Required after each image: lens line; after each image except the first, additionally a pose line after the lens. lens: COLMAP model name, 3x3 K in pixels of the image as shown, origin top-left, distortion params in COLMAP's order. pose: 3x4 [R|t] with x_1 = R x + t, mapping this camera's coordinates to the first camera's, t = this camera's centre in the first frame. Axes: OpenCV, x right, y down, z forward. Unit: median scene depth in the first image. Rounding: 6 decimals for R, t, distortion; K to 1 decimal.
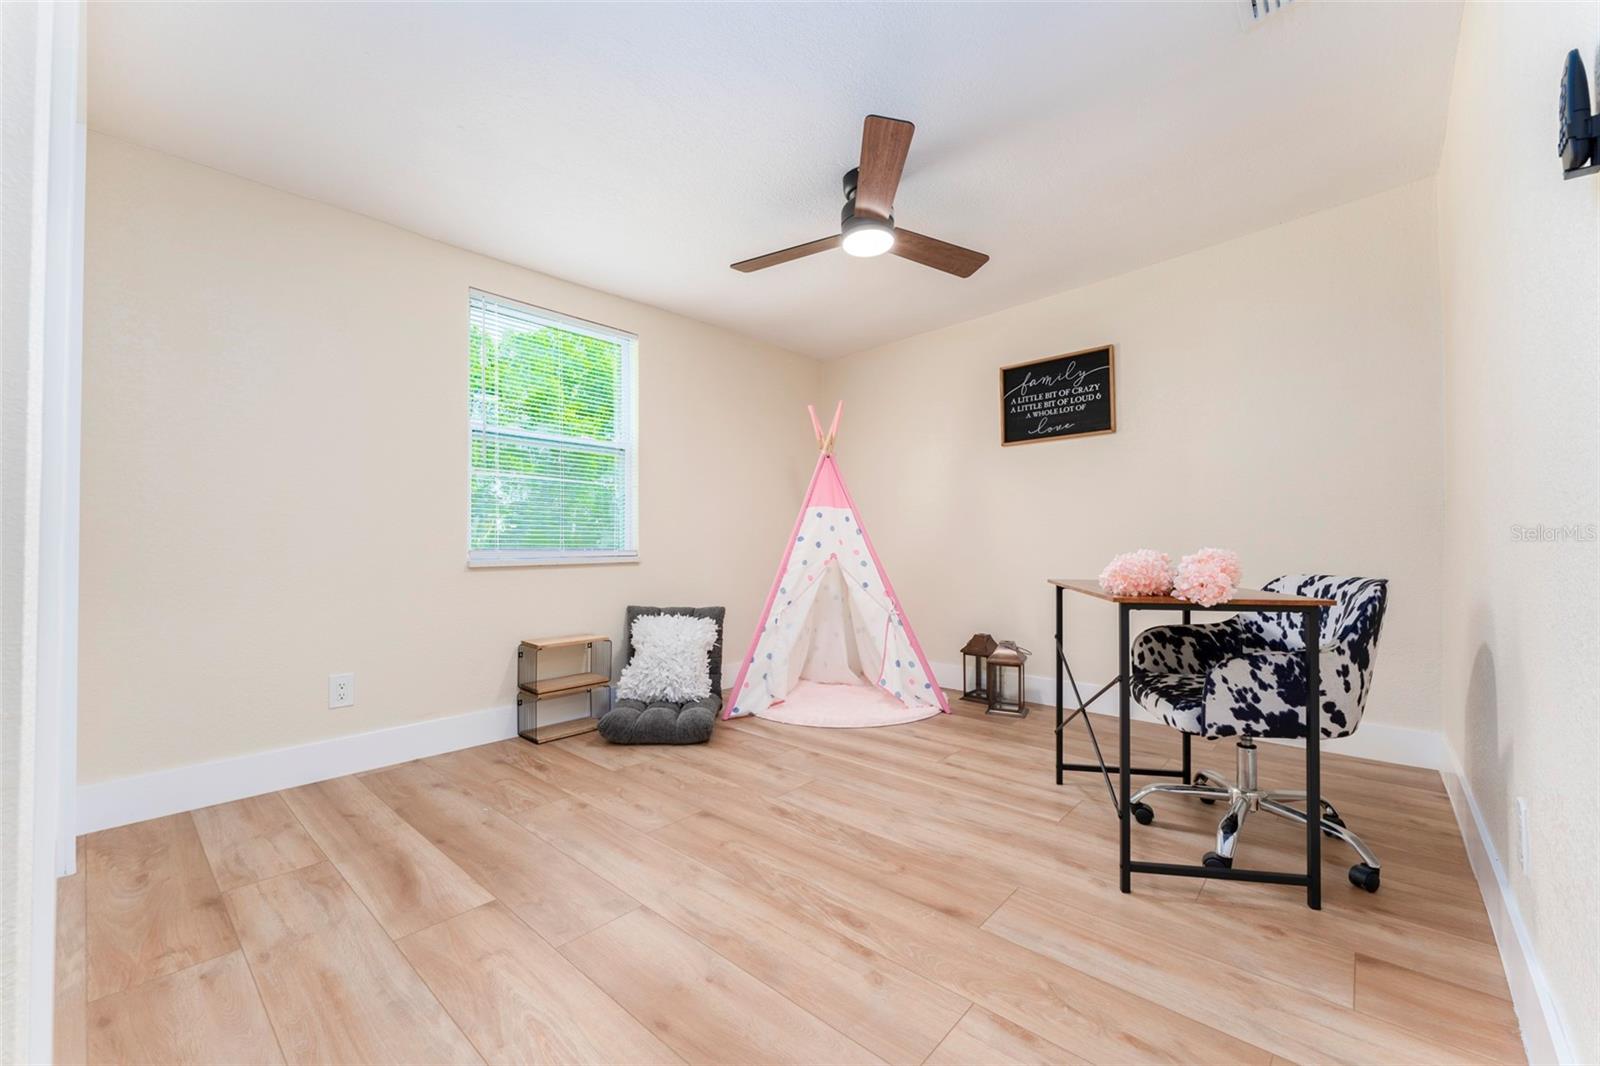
lens RADIAL K [[648.4, 0, 795.4], [0, 648.4, 530.1], [0, 0, 1]] dist [-0.001979, 0.000267]
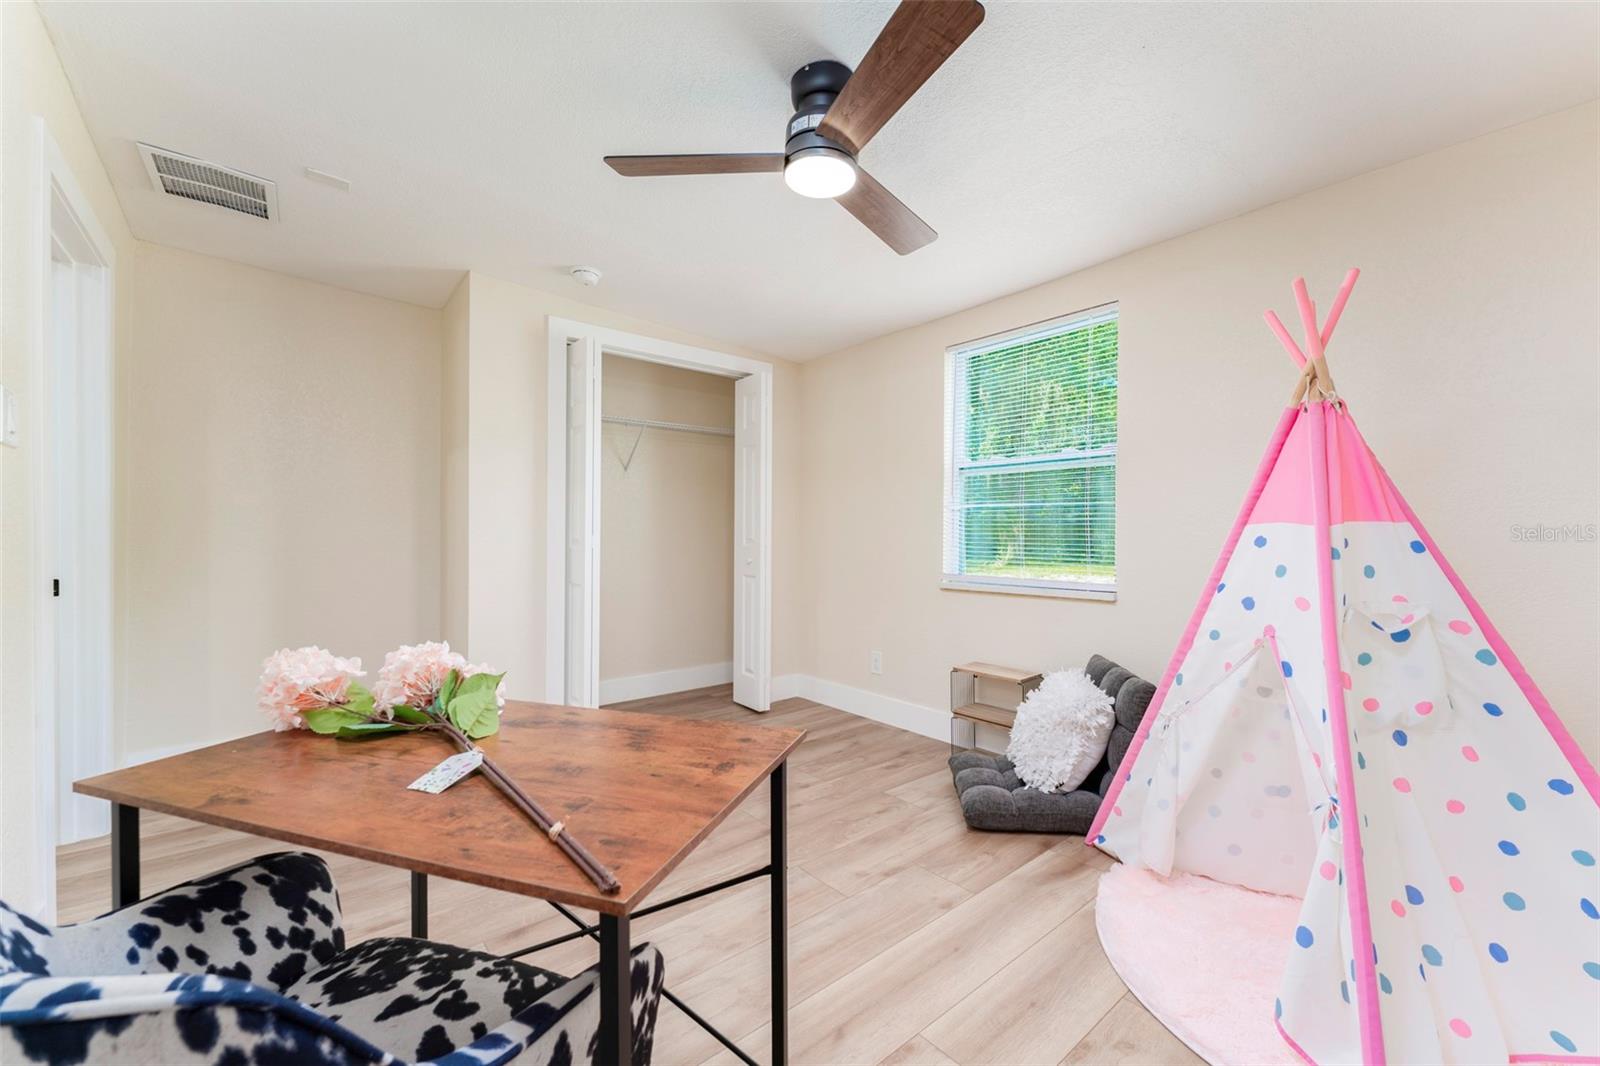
lens RADIAL K [[648.4, 0, 796.9], [0, 648.4, 533.8], [0, 0, 1]] dist [-0.001979, 0.000267]
pose [[-0.145571, 0.001308, -0.989347, 0.743042], [0.012213, 0.999925, -0.000475, -0.044165], [0.989272, -0.012152, -0.145577, 0.979388]]
